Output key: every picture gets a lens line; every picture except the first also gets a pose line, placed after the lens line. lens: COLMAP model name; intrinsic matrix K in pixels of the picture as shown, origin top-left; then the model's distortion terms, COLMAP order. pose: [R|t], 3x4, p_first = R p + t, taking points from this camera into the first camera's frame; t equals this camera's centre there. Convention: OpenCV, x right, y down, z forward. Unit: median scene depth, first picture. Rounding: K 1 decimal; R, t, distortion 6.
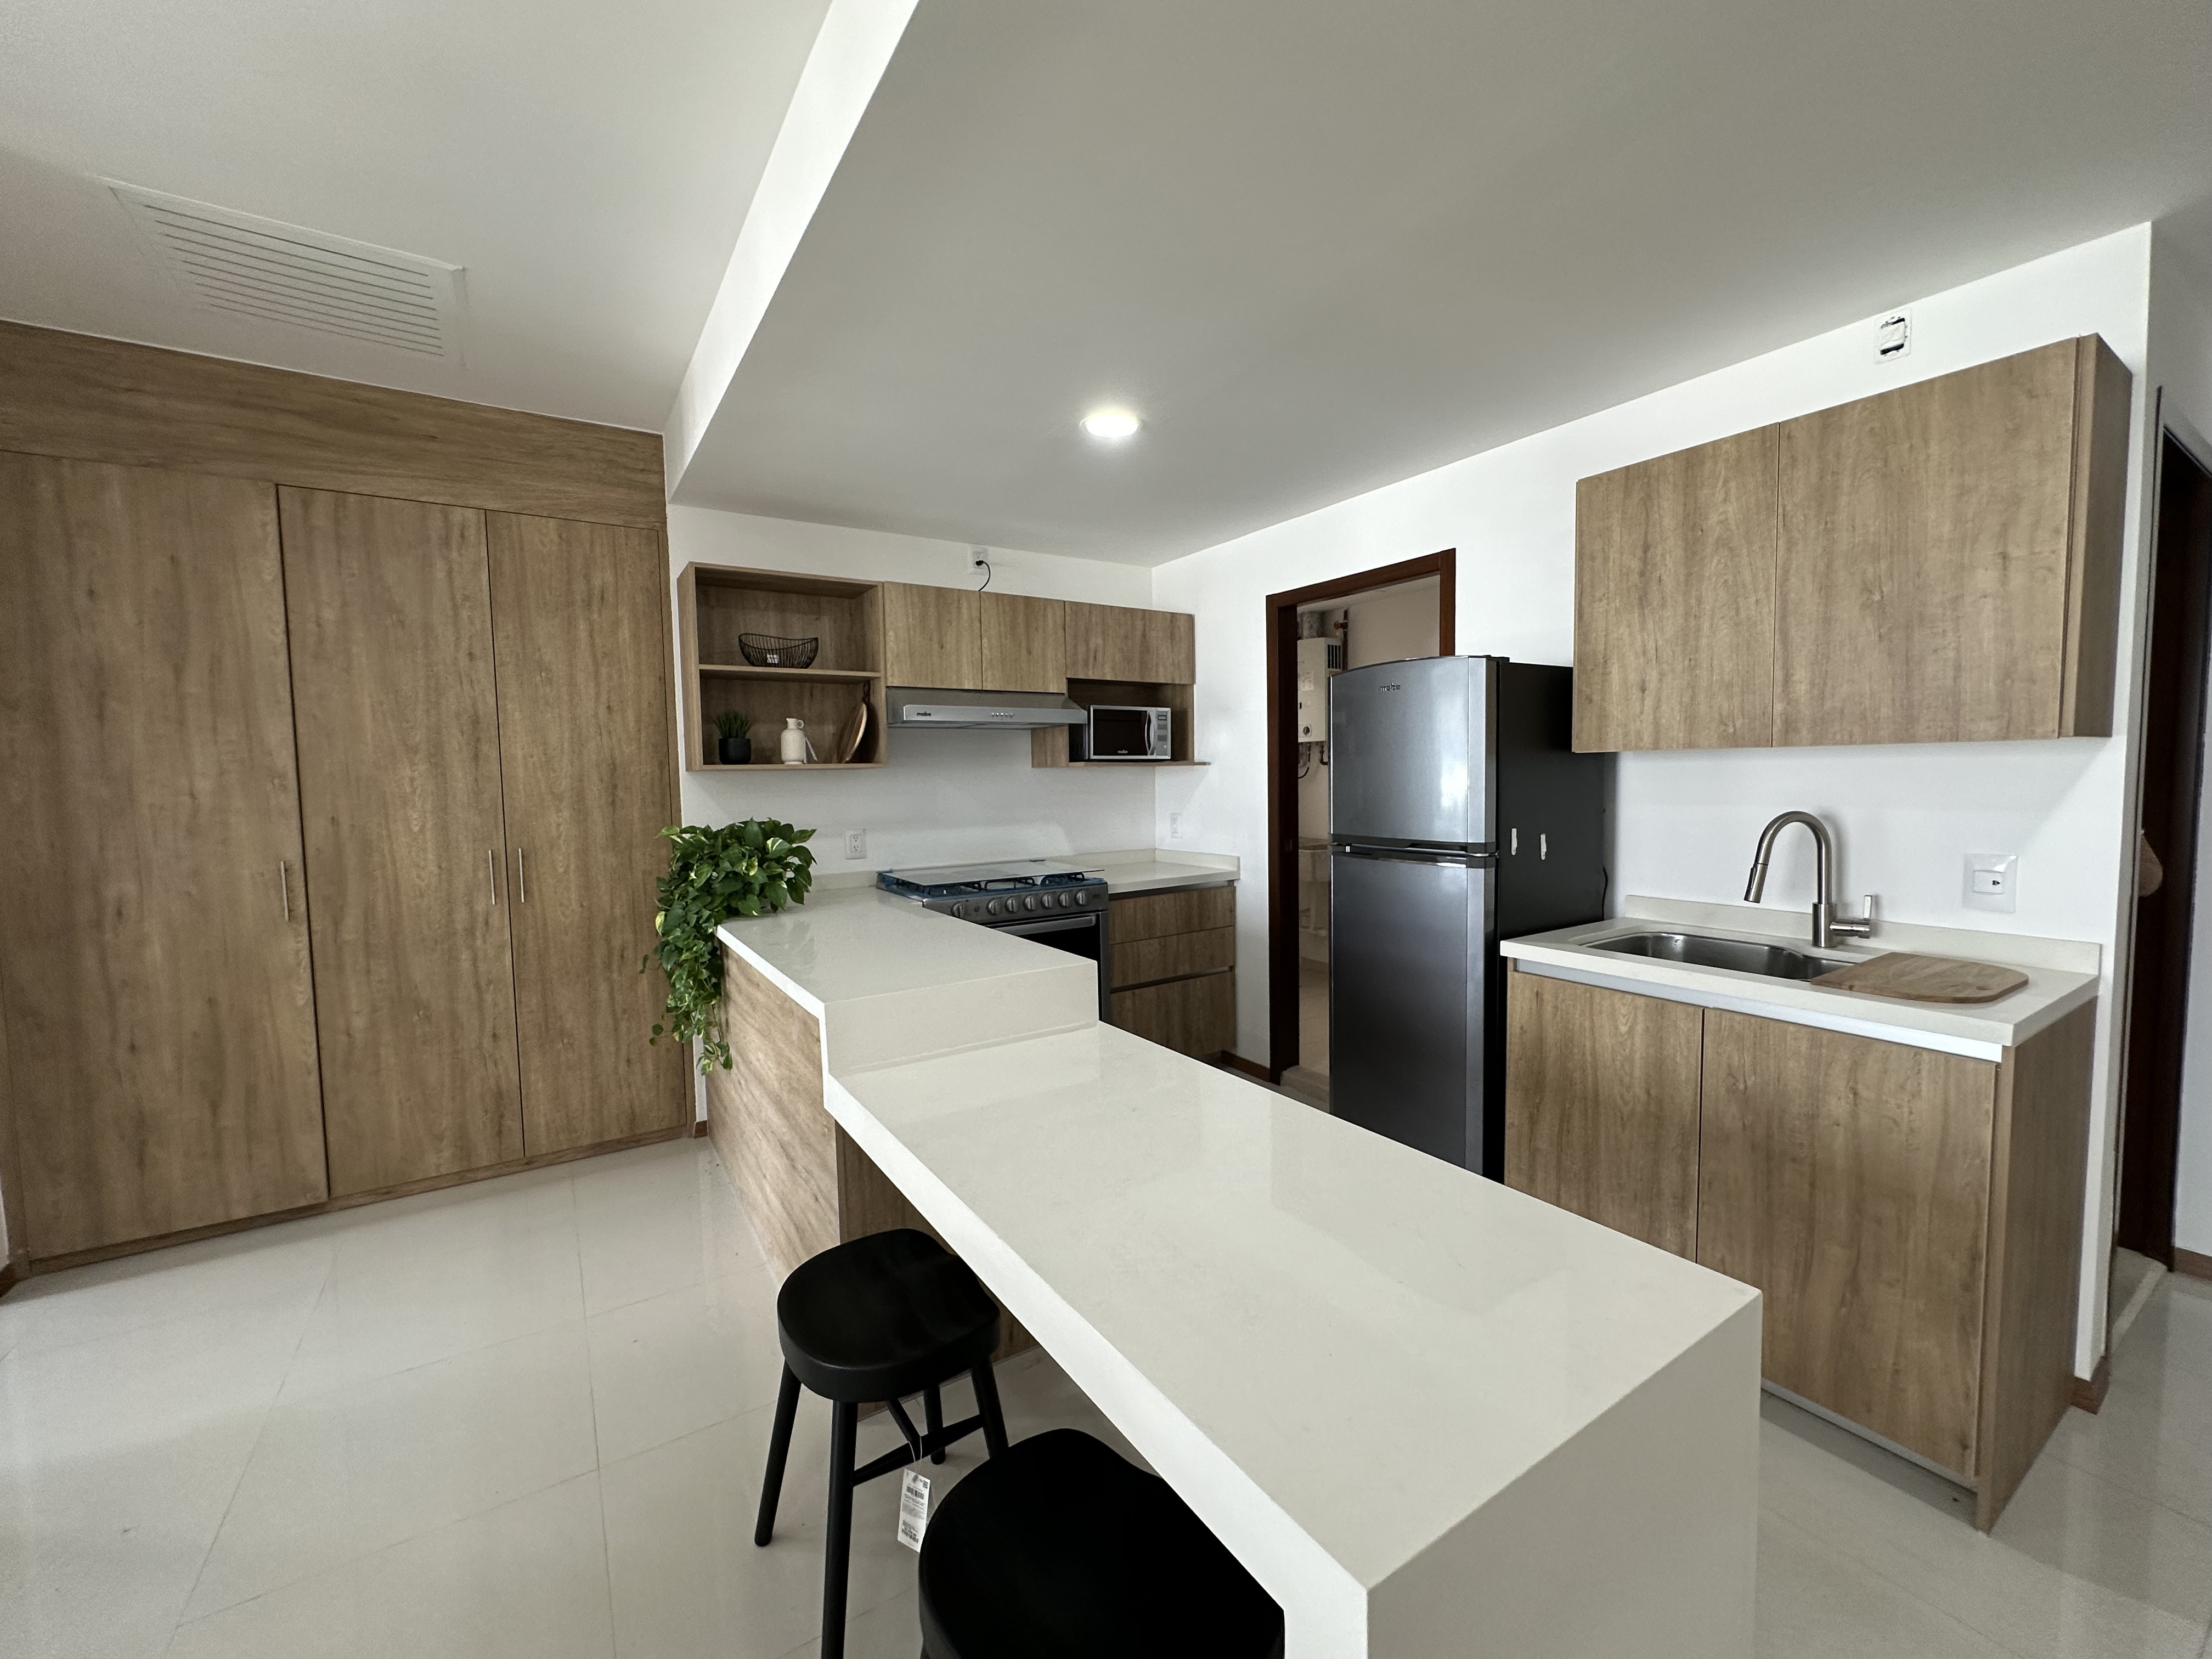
lens RADIAL K [[884.6, 0, 1106.5], [0, 884.6, 829.3], [0, 0, 1]] dist [-0.001908, 0.000872]
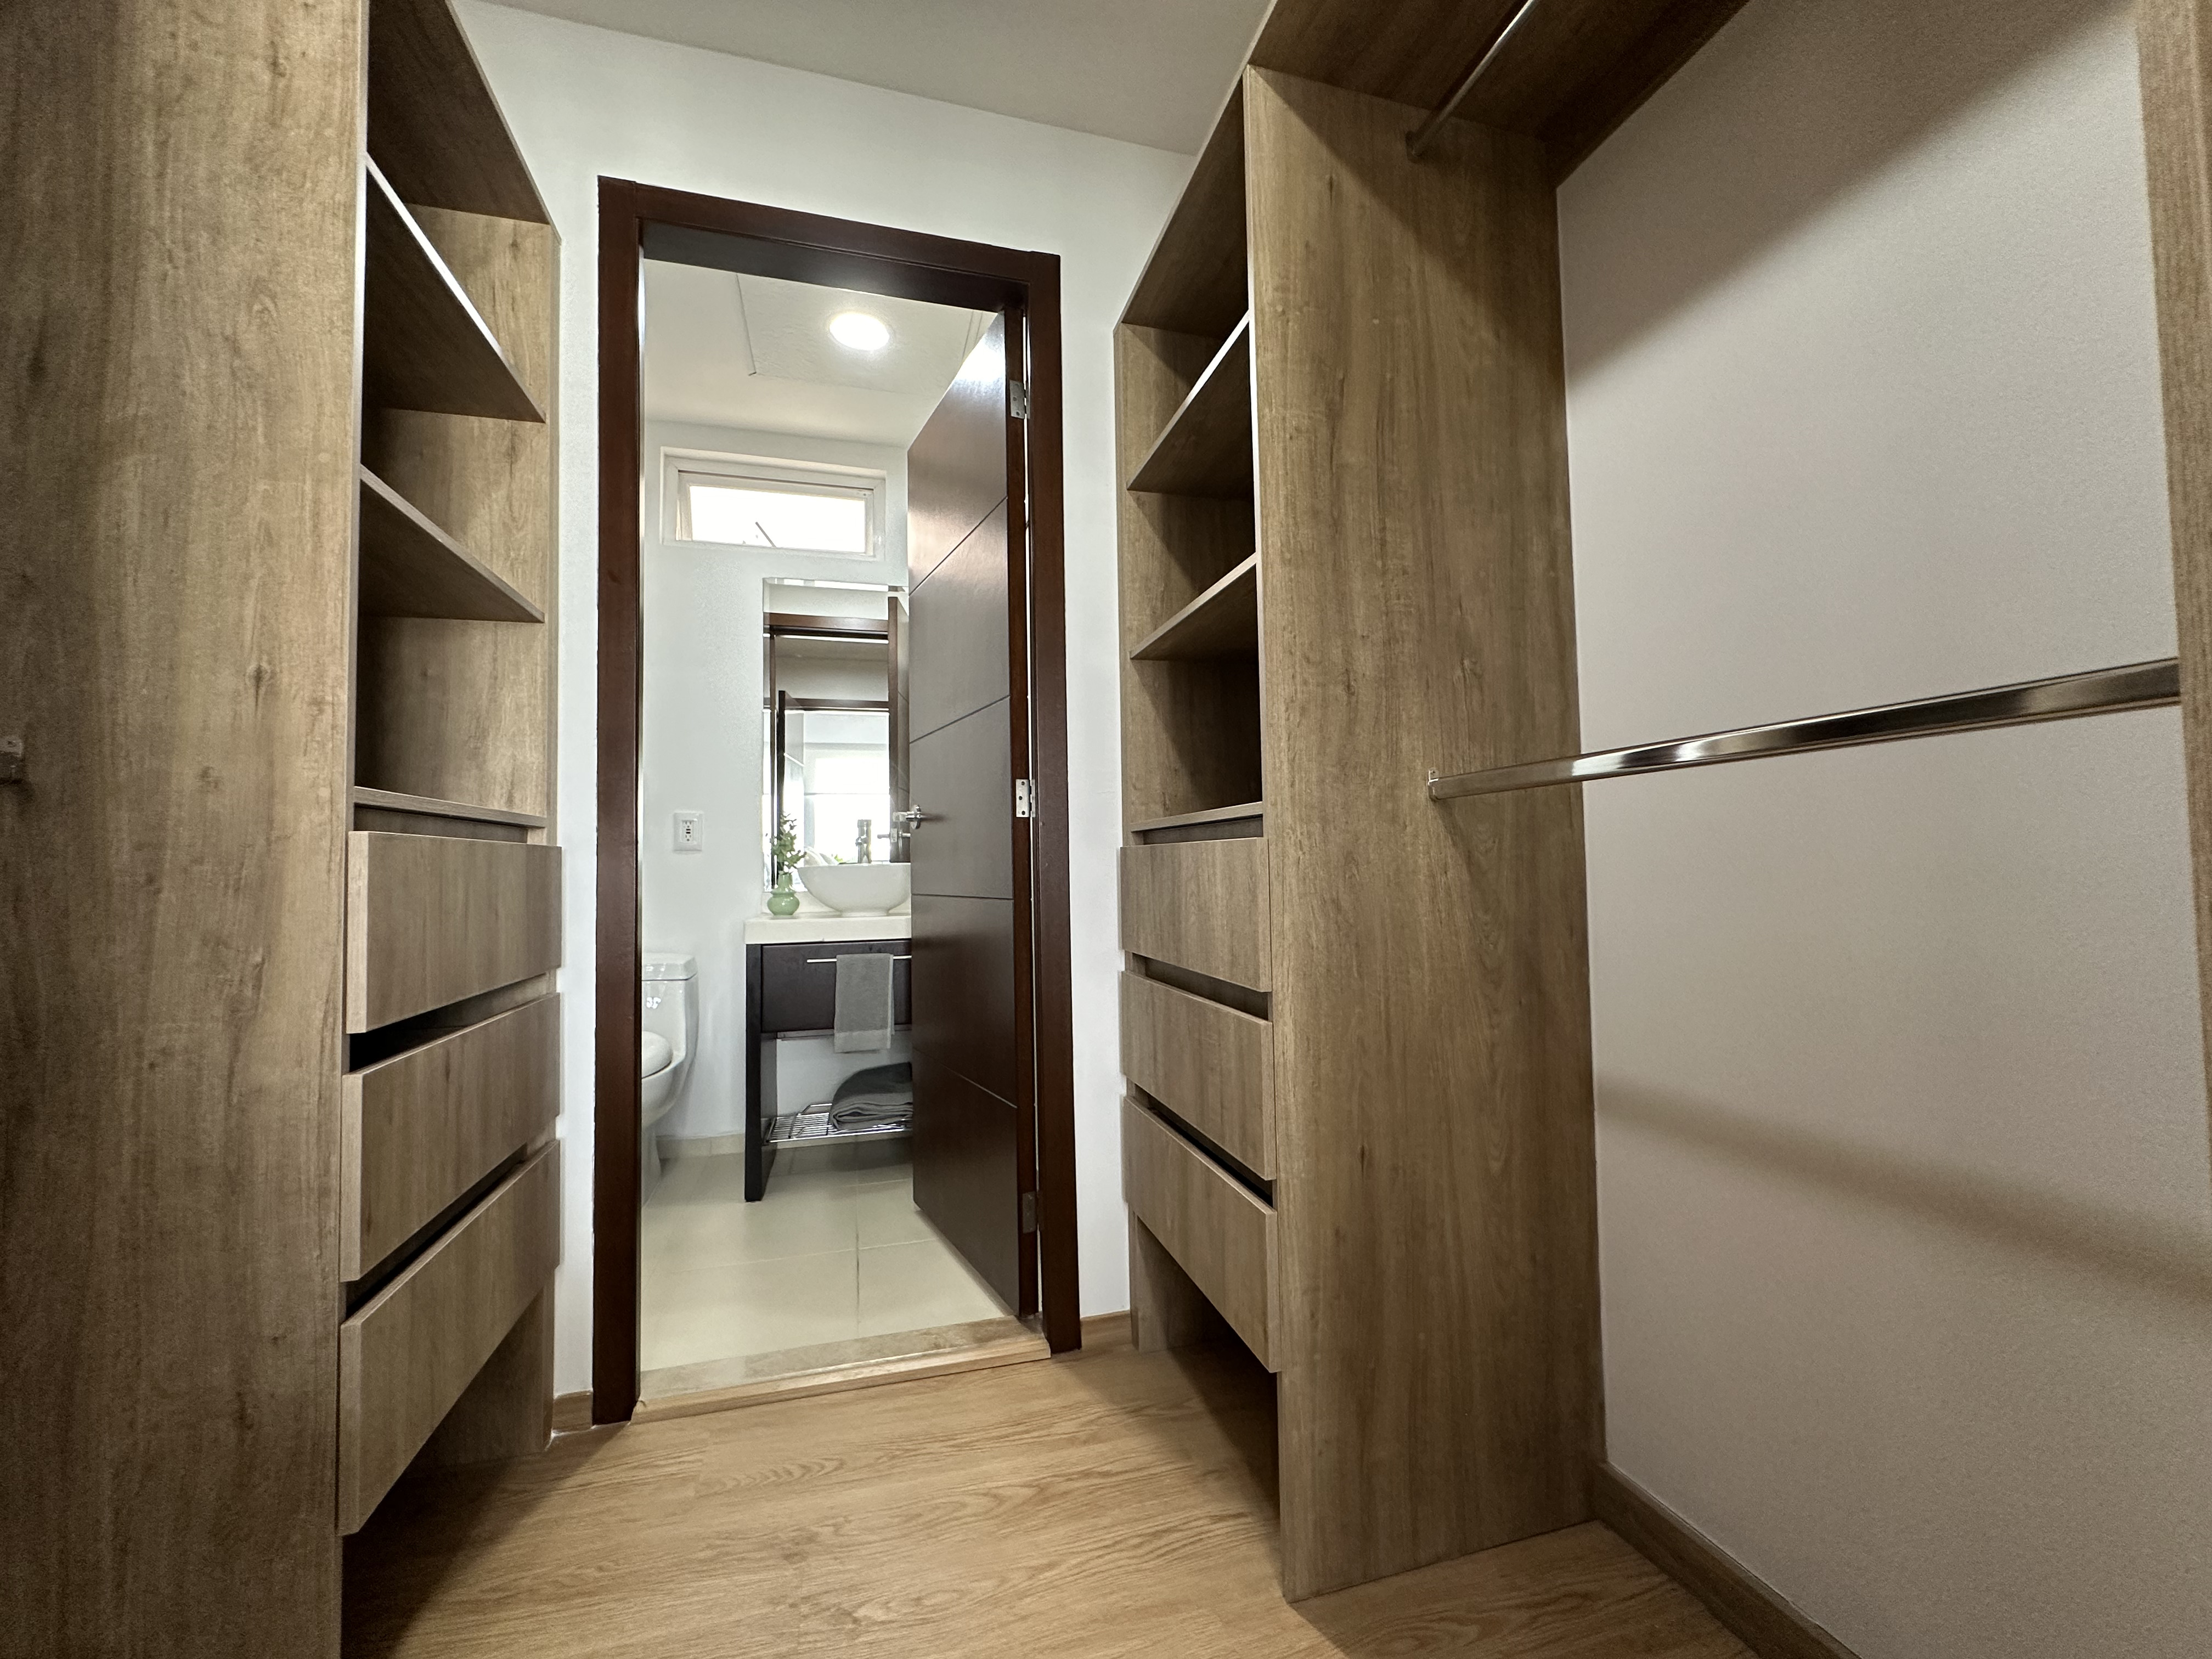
lens RADIAL K [[884.6, 0, 1103.5], [0, 884.6, 832.1], [0, 0, 1]] dist [-0.001908, 0.000872]
pose [[0.957186, -0.008582, -0.289347, -0.853757], [-0.019688, 0.995316, -0.094653, -0.115859], [0.288804, 0.096297, 0.952533, 0.550593]]
